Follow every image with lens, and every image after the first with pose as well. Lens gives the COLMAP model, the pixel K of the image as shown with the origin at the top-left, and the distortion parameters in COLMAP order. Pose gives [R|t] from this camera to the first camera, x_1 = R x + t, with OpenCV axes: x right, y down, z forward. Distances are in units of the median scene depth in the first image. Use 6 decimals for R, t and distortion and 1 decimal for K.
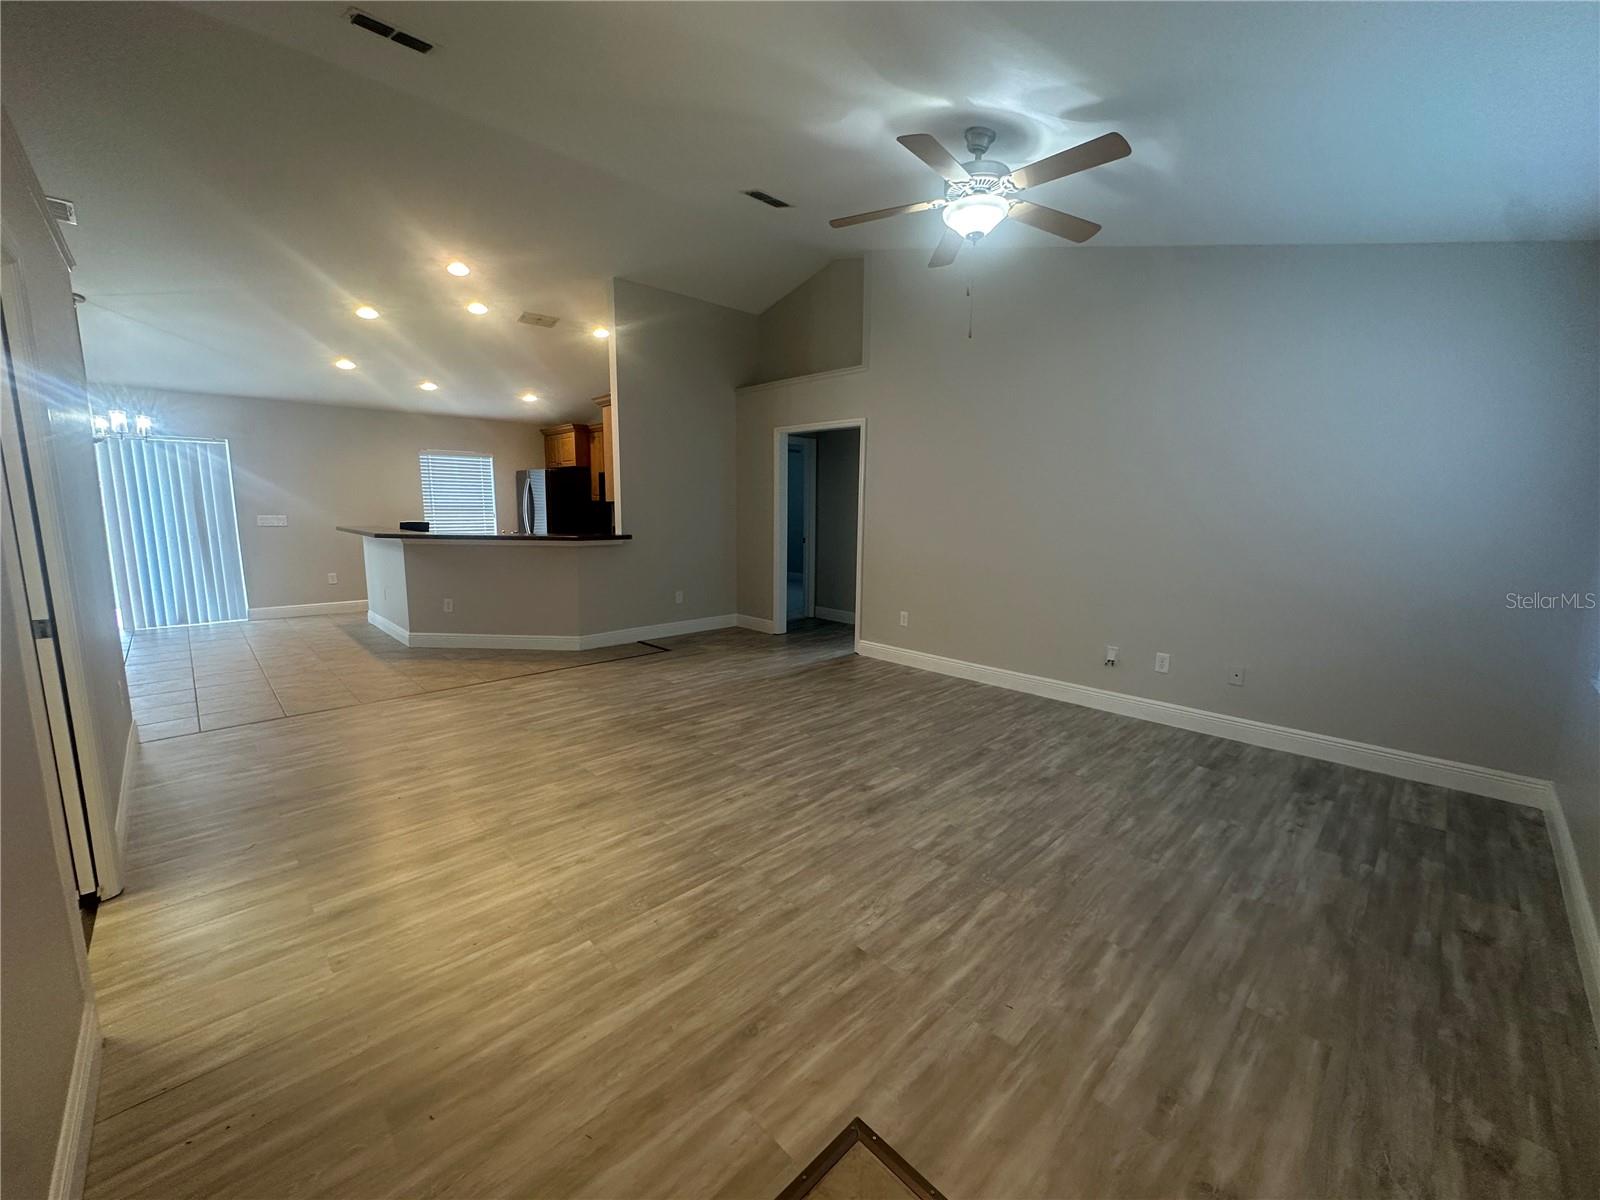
lens RADIAL K [[641.5, 0, 800.0], [0, 641.5, 600.0], [0, 0, 1]] dist [-0.003902, 0.000015]
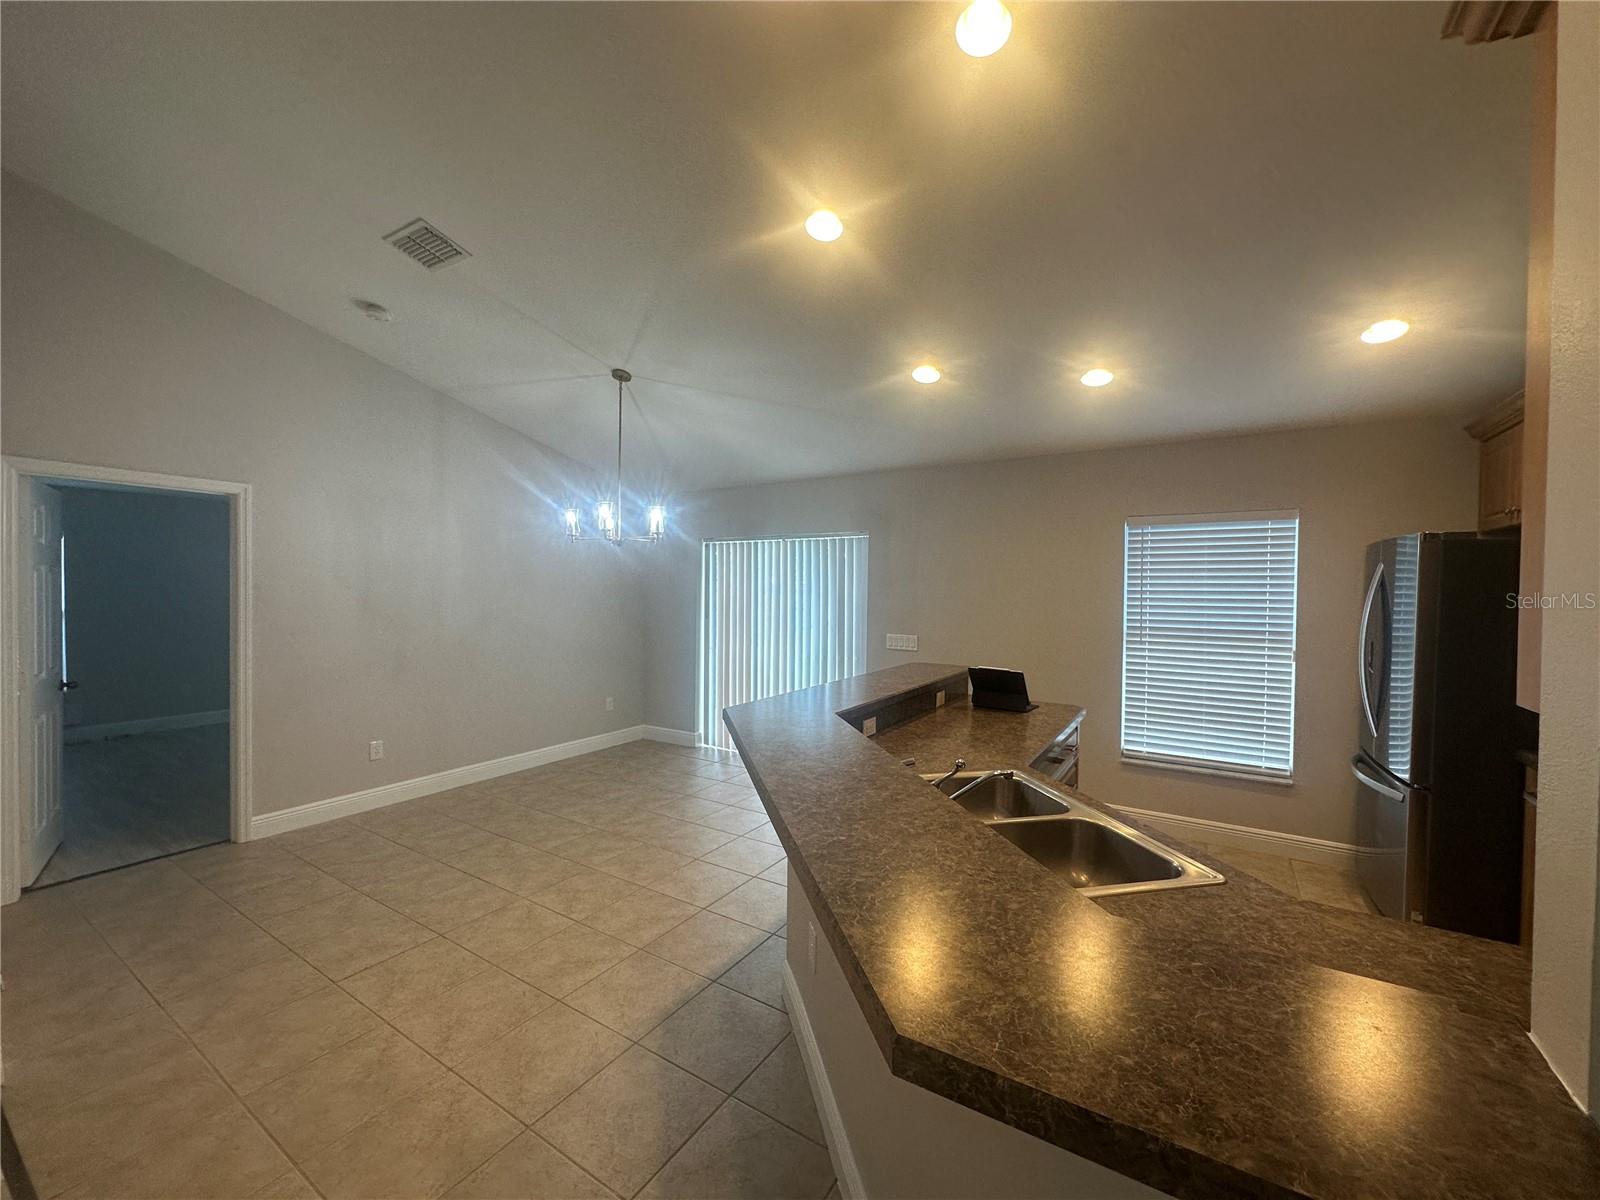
lens RADIAL K [[641.5, 0, 800.0], [0, 641.5, 600.0], [0, 0, 1]] dist [-0.003902, 0.000015]
pose [[0.237057, 0.007099, -0.971470, -0.317842], [-0.152848, 0.987792, -0.030080, -0.229389], [0.959396, 0.155618, 0.235248, 1.266954]]
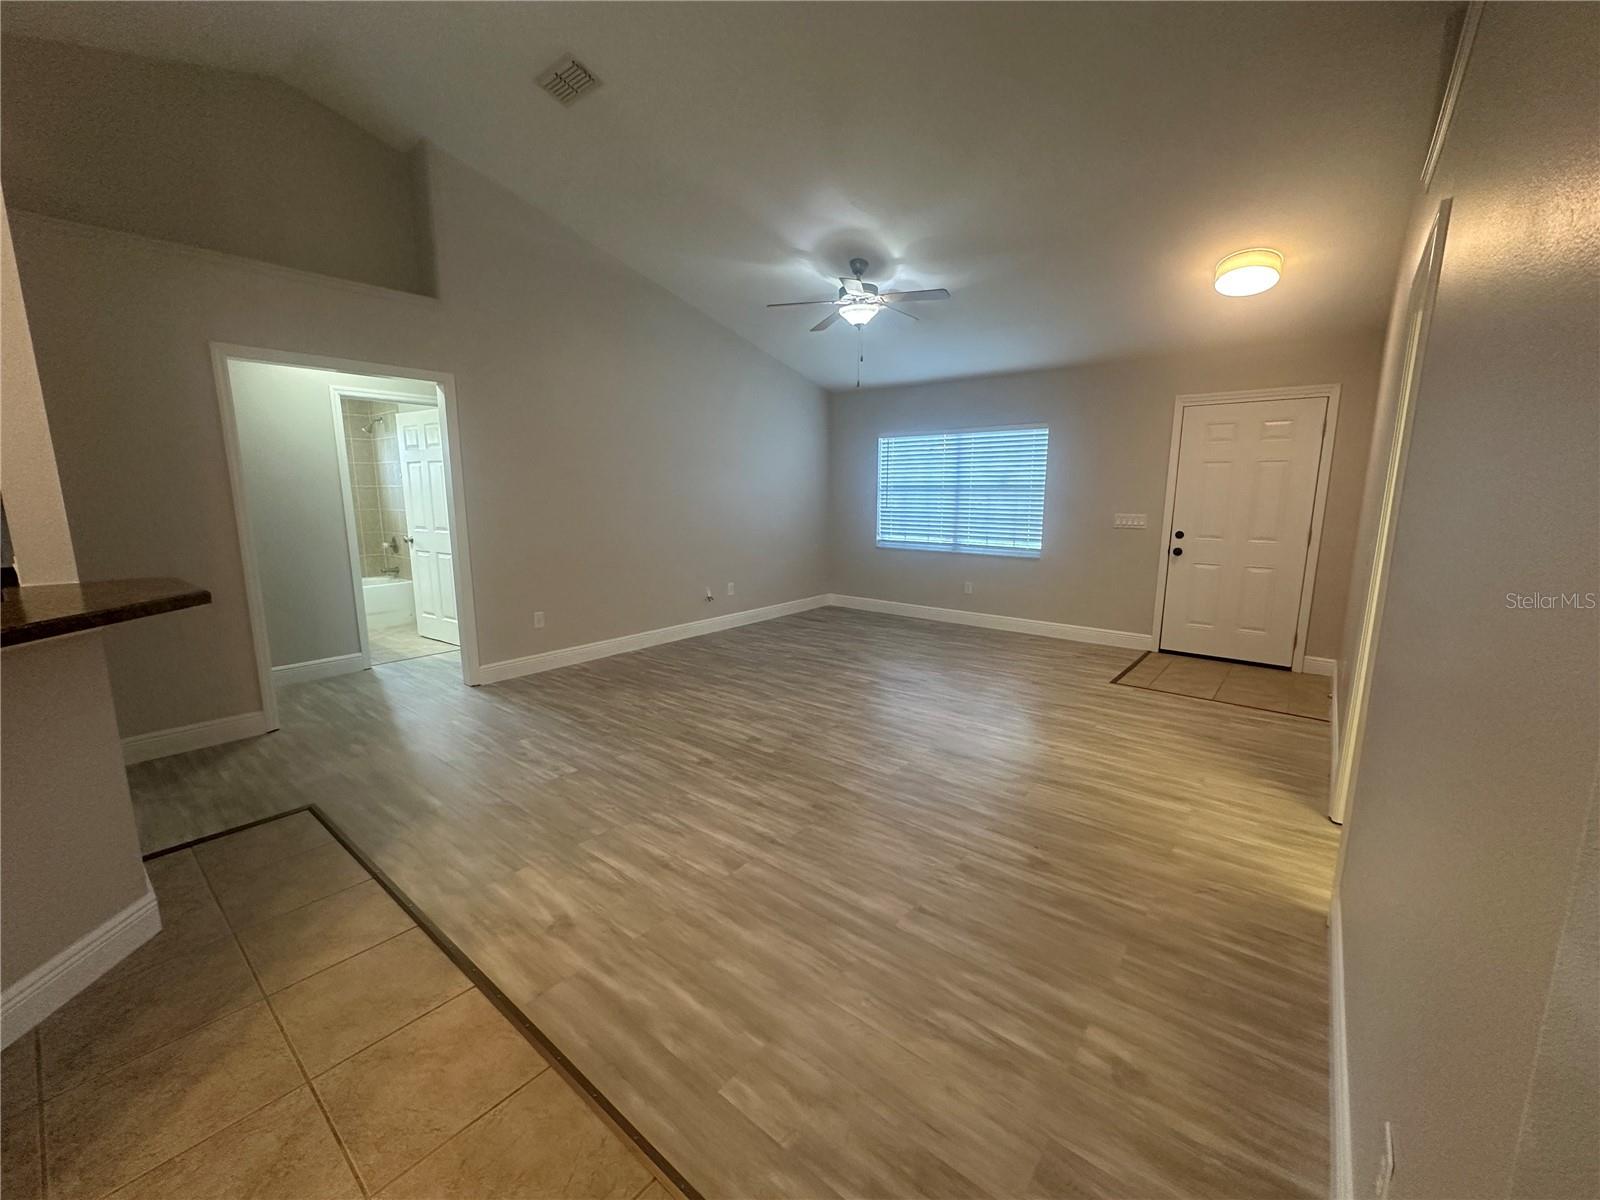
lens RADIAL K [[641.5, 0, 800.0], [0, 641.5, 600.0], [0, 0, 1]] dist [-0.003902, 0.000015]
pose [[-0.115207, -0.180087, 0.976881, -0.978977], [0.145006, 0.969845, 0.195891, -0.156418], [-0.982701, 0.164221, -0.085619, 0.957592]]
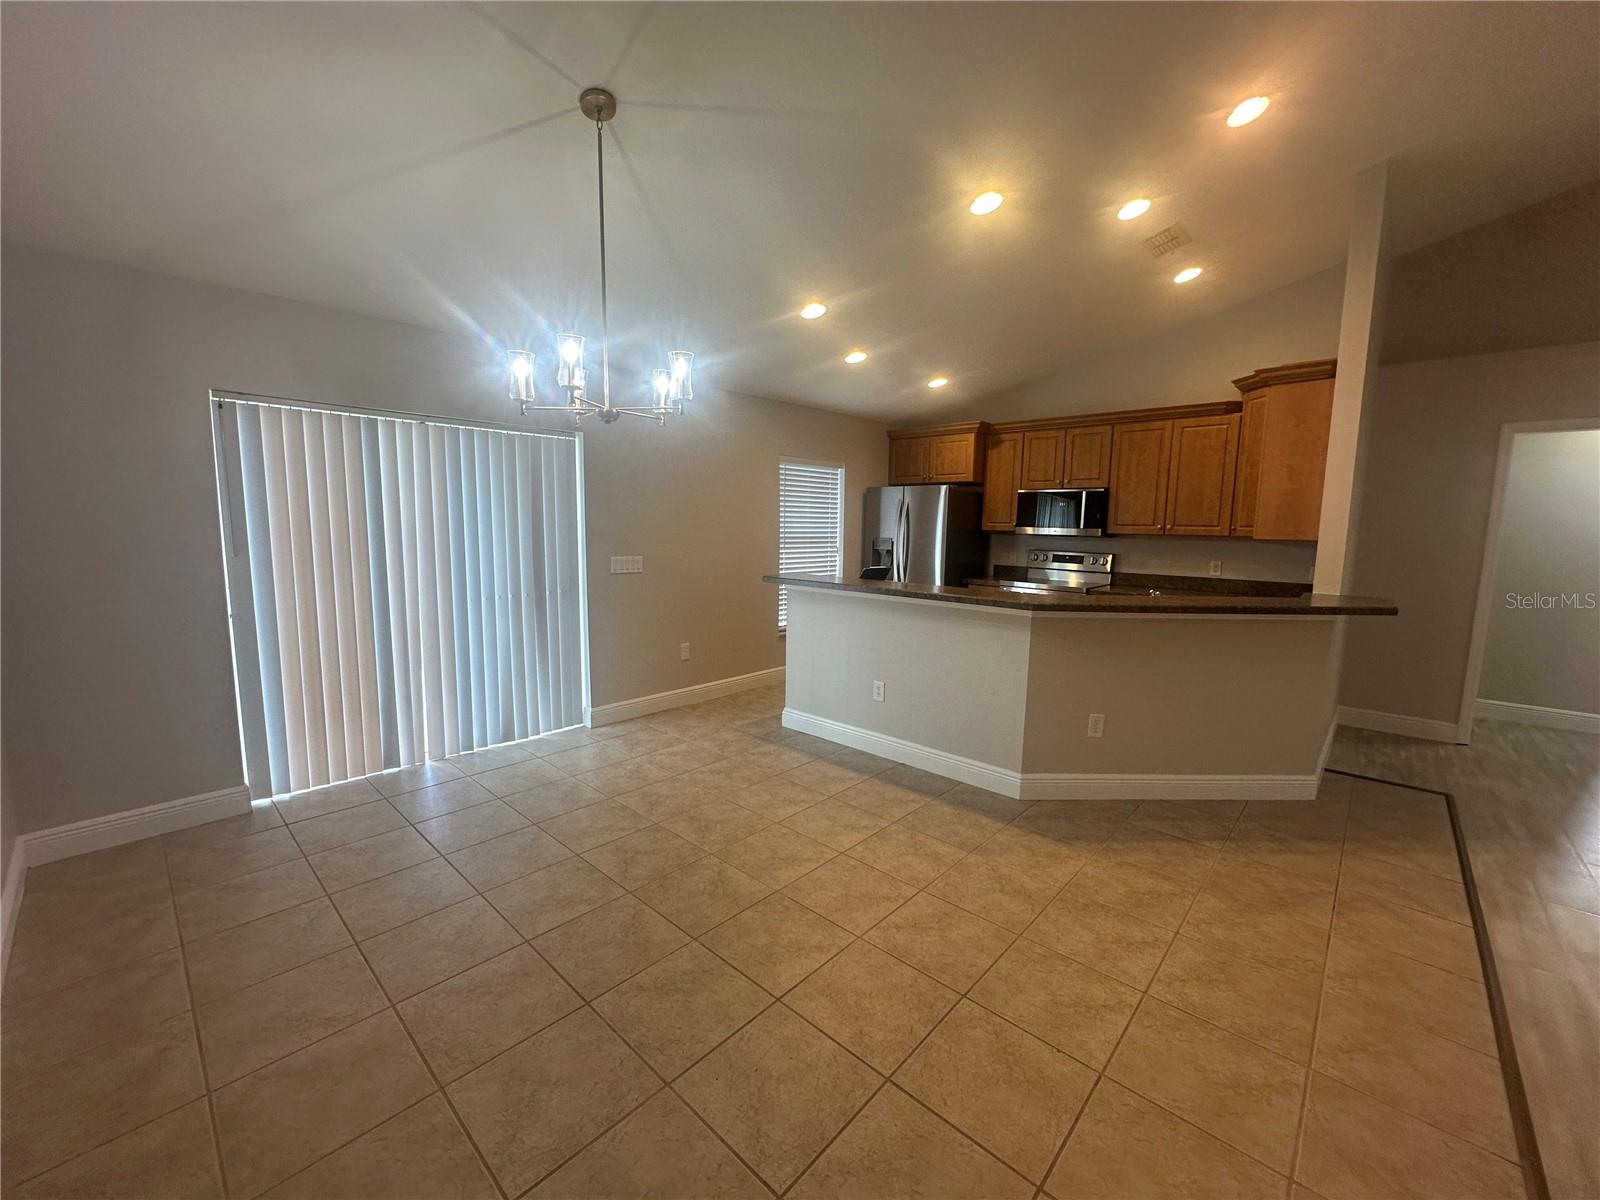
lens RADIAL K [[641.5, 0, 800.0], [0, 641.5, 600.0], [0, 0, 1]] dist [-0.003902, 0.000015]
pose [[0.998206, -0.004746, 0.059689, -1.203459], [0.006298, 0.999646, -0.025844, -0.127474], [-0.059545, 0.026174, 0.997882, 0.644025]]
